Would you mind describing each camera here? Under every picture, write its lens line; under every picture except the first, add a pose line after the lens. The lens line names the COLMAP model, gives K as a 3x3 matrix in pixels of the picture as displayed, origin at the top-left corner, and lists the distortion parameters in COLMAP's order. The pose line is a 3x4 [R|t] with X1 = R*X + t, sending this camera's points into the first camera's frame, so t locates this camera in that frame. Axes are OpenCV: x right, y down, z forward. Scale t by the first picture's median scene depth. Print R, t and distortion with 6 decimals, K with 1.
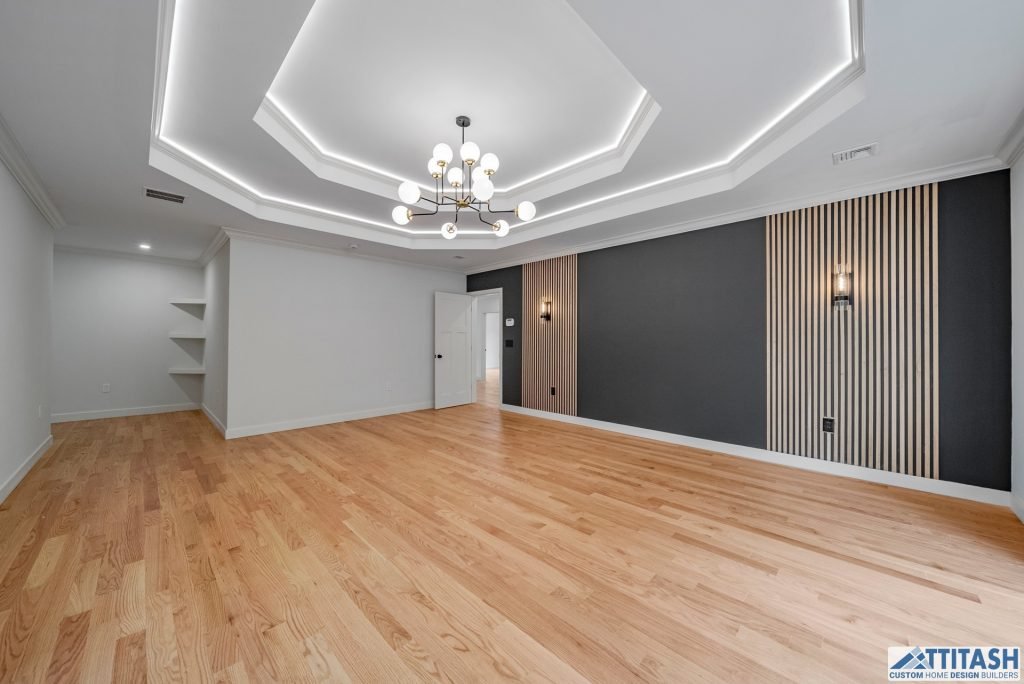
lens RADIAL K [[364.1, 0, 512.6], [0, 364.1, 340.8], [0, 0, 1]] dist [0.000534, 0.000038]
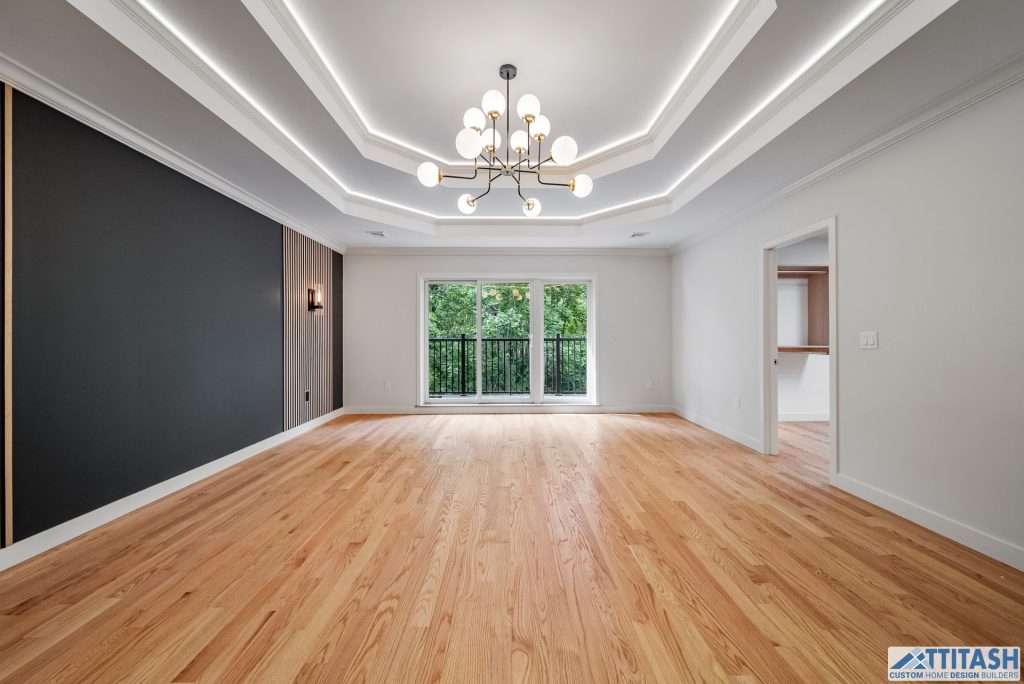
lens RADIAL K [[364.1, 0, 512.4], [0, 364.1, 338.6], [0, 0, 1]] dist [0.000534, 0.000038]
pose [[-0.709917, -0.002361, 0.704282, -0.712687], [-0.003368, 0.999994, -0.000043, 0.009249], [-0.704277, -0.002403, -0.709921, 1.538275]]
